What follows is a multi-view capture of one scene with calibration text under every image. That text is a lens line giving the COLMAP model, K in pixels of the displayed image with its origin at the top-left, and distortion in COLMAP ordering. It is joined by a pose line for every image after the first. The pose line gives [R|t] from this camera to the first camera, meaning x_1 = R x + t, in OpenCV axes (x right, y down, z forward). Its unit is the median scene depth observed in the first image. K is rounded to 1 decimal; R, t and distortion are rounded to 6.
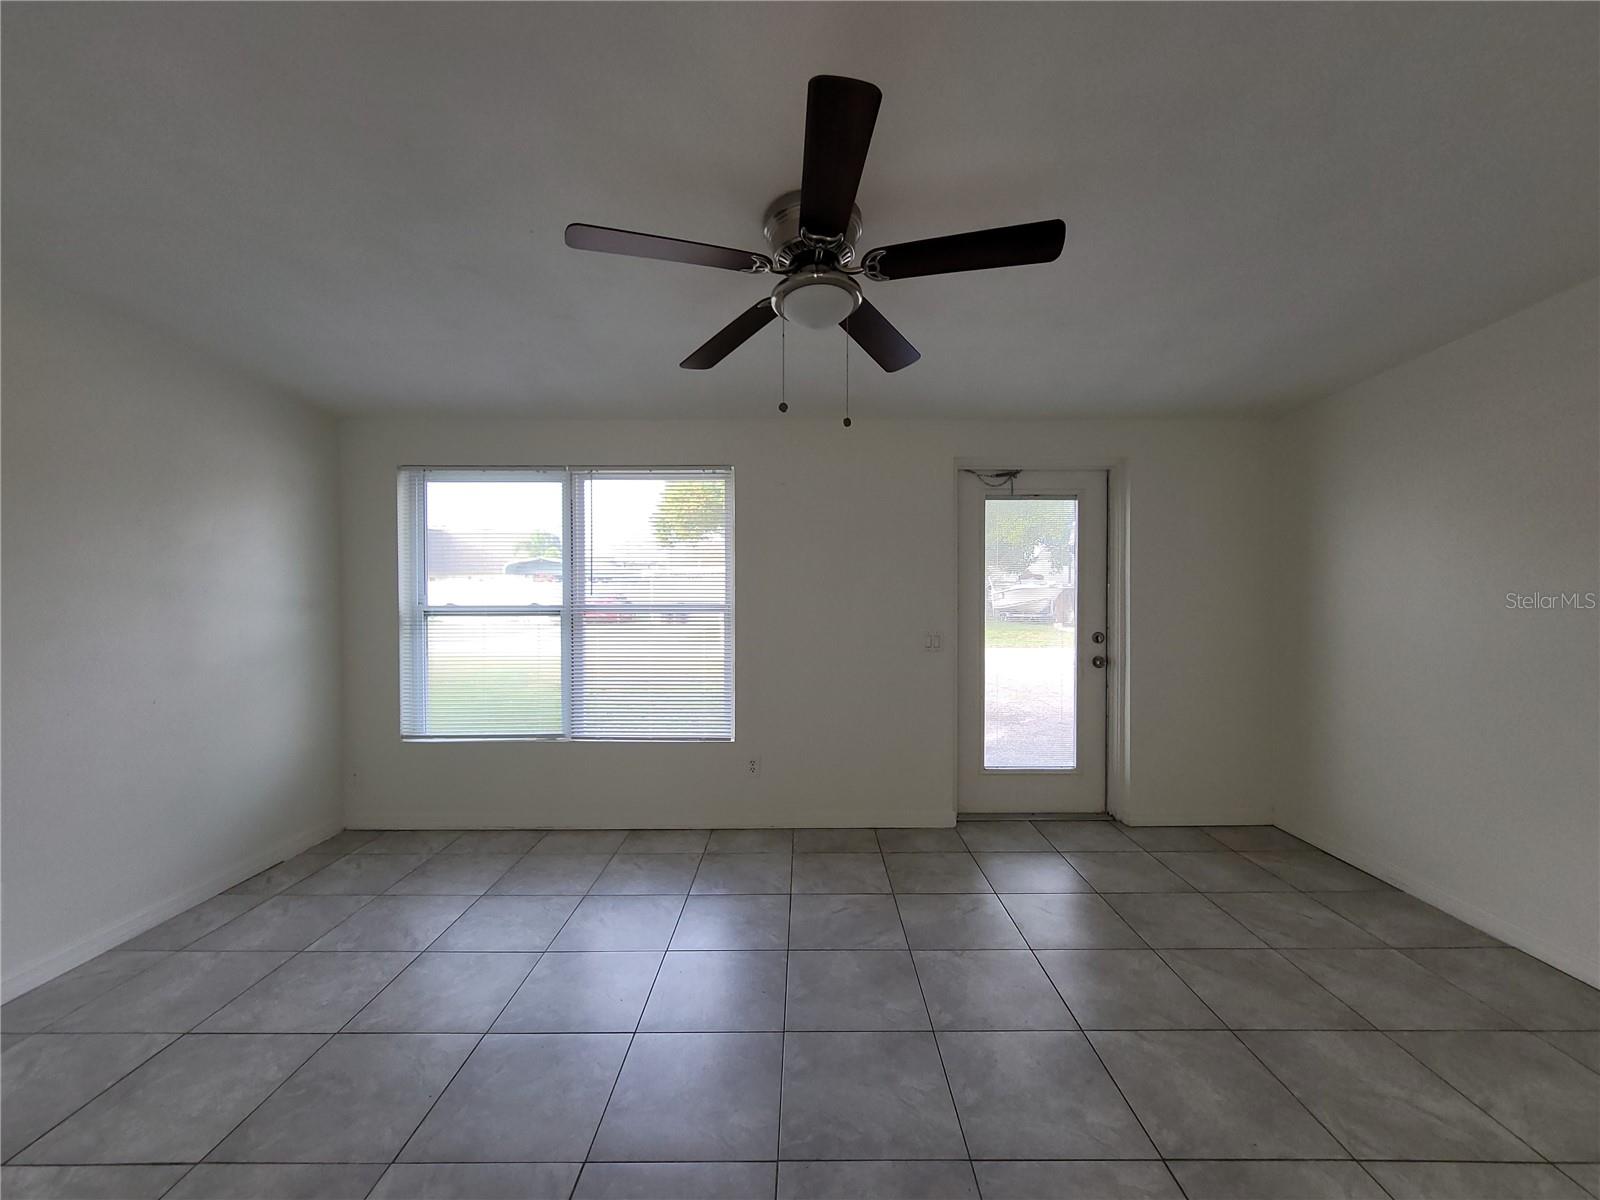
lens RADIAL K [[655.9, 0, 806.5], [0, 655.9, 597.6], [0, 0, 1]] dist [0.000215, -0.000043]
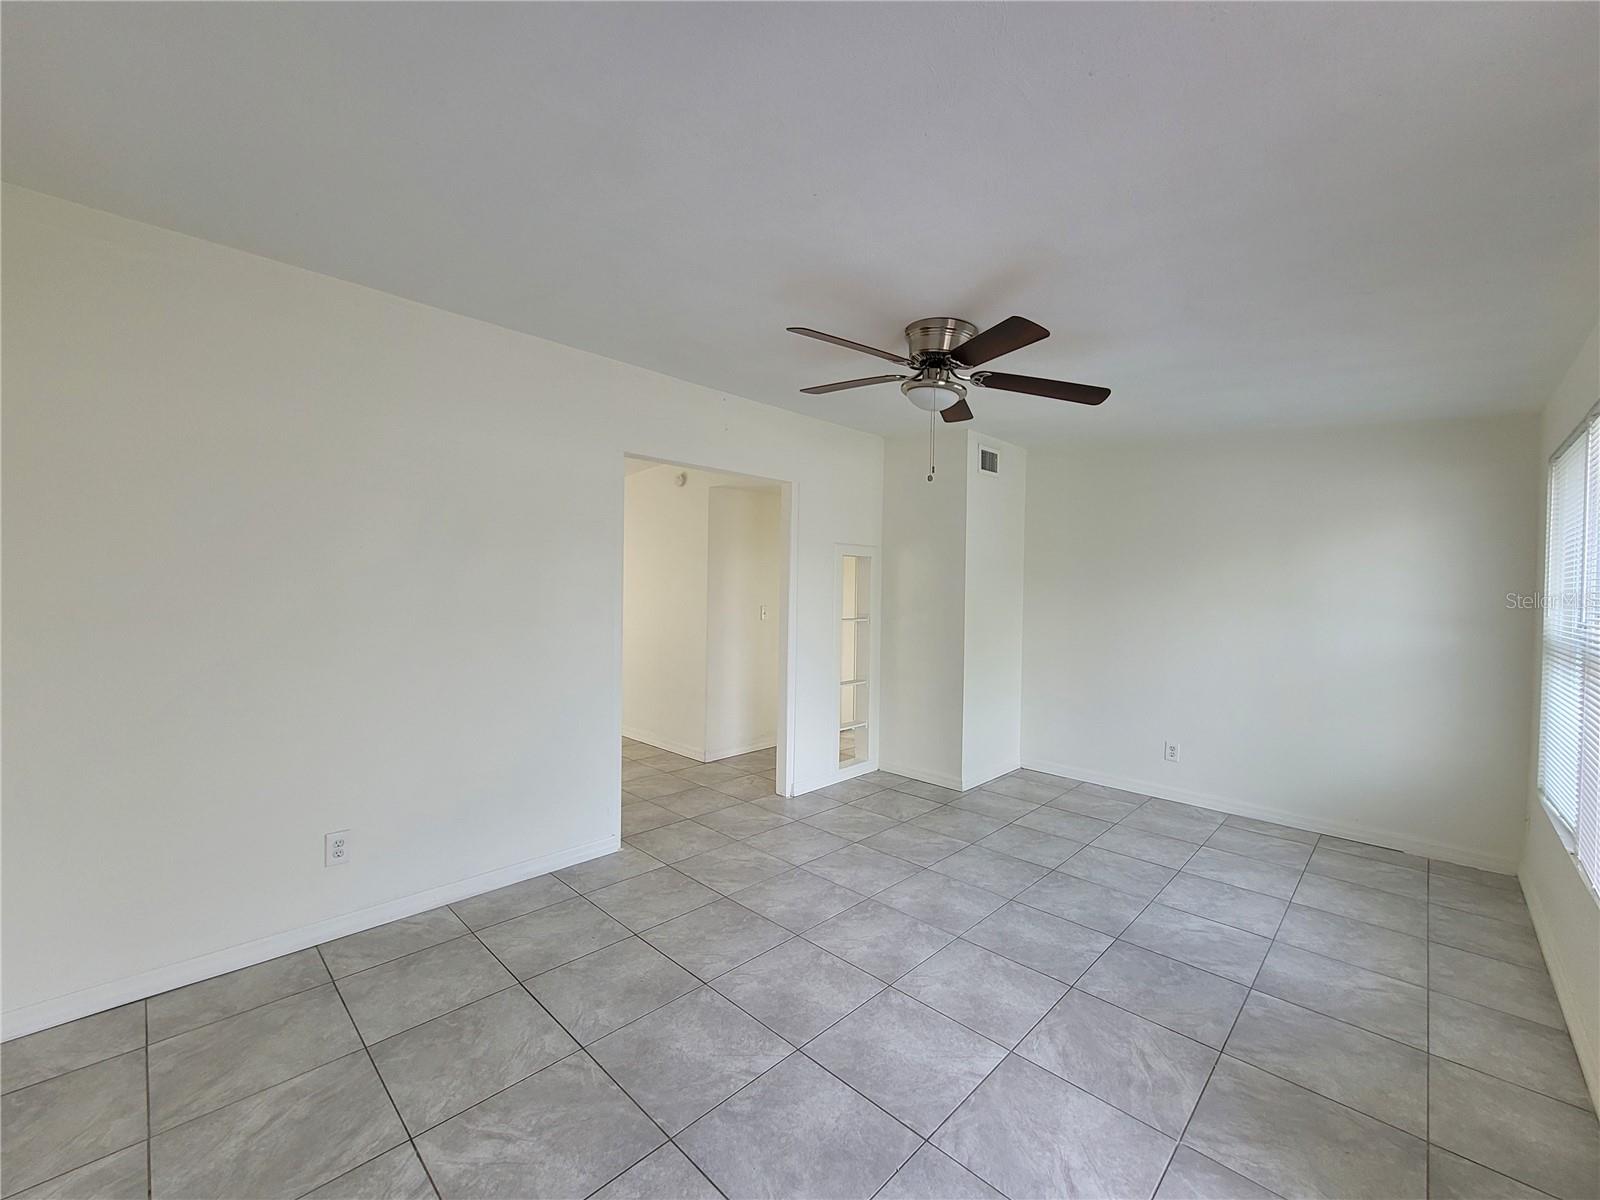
lens RADIAL K [[650.5, 0, 809.9], [0, 650.5, 600.3], [0, 0, 1]] dist [-0.000635, -0.000193]
pose [[-0.691747, 0.001566, -0.722138, 0.599041], [-0.026027, 0.999294, 0.027098, -0.021897], [0.721671, 0.037540, -0.691218, 0.895203]]
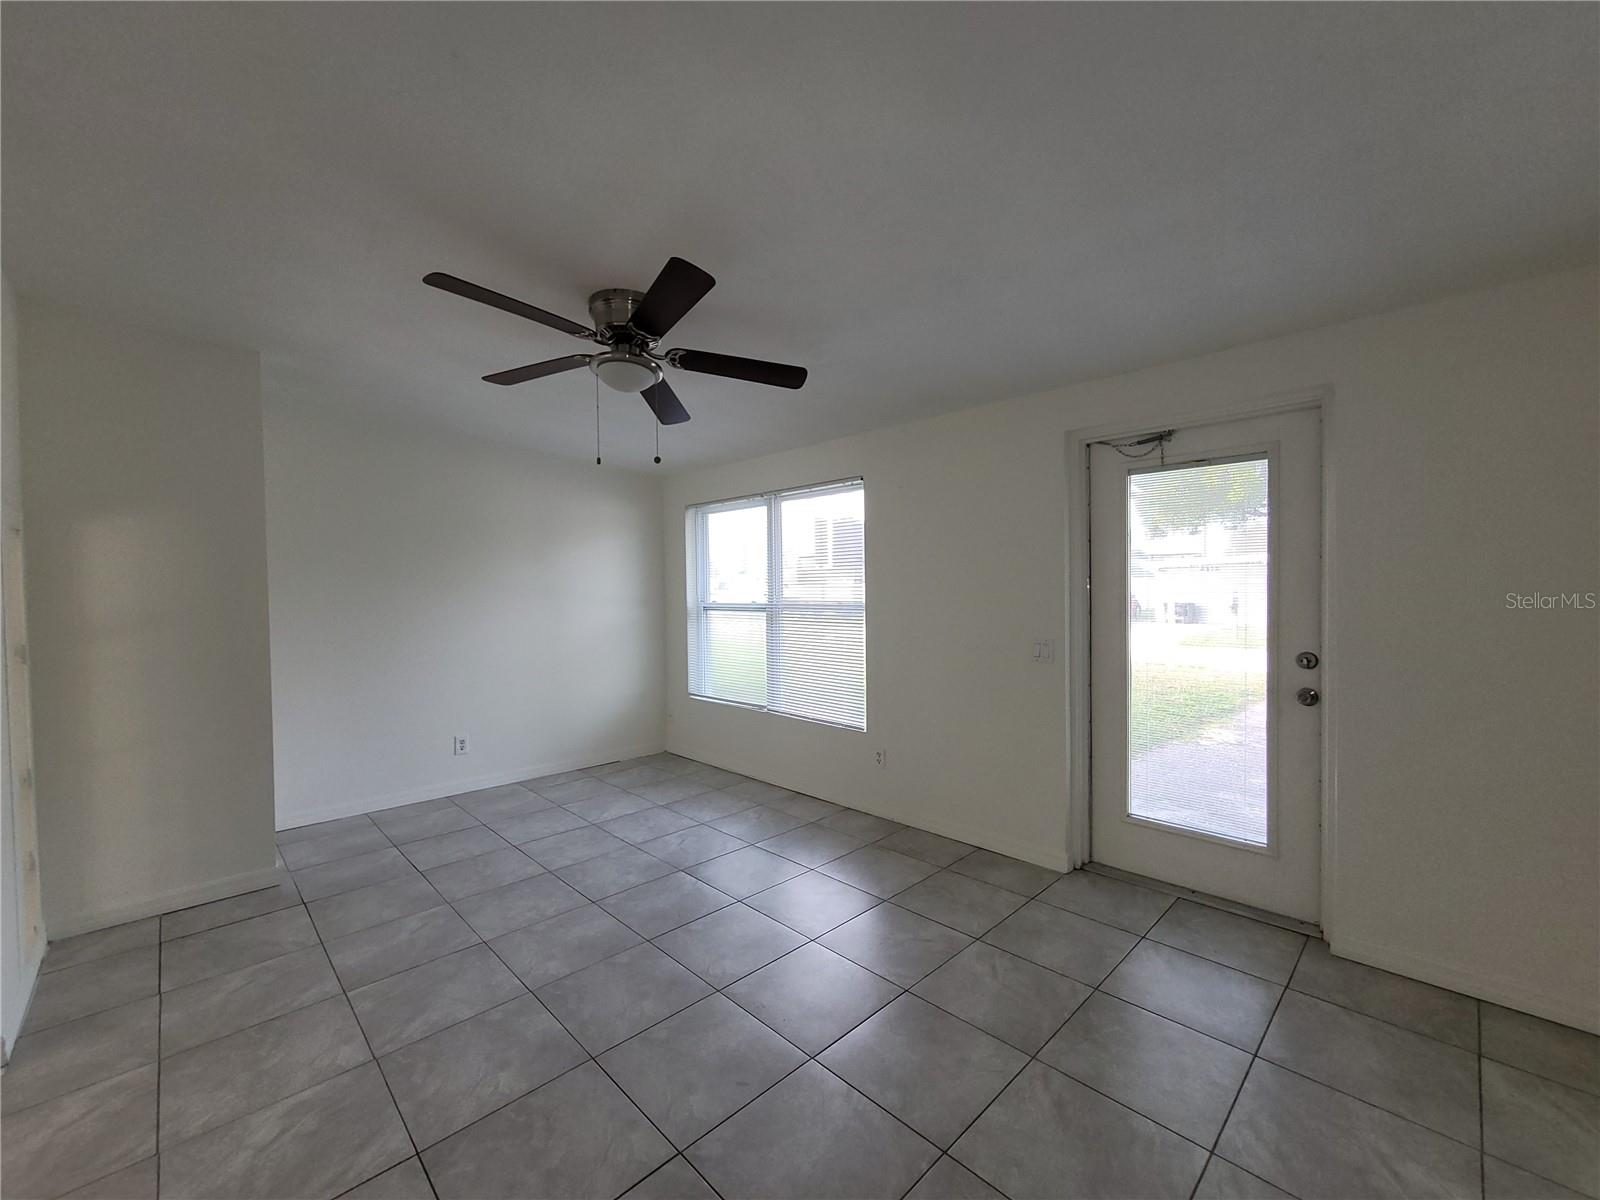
lens RADIAL K [[655.9, 0, 806.5], [0, 655.9, 597.6], [0, 0, 1]] dist [0.000215, -0.000043]
pose [[0.698782, 0.003930, -0.715324, 0.591824], [0.002835, 0.999962, 0.008263, -0.010286], [0.715329, -0.007802, 0.698744, 0.178722]]
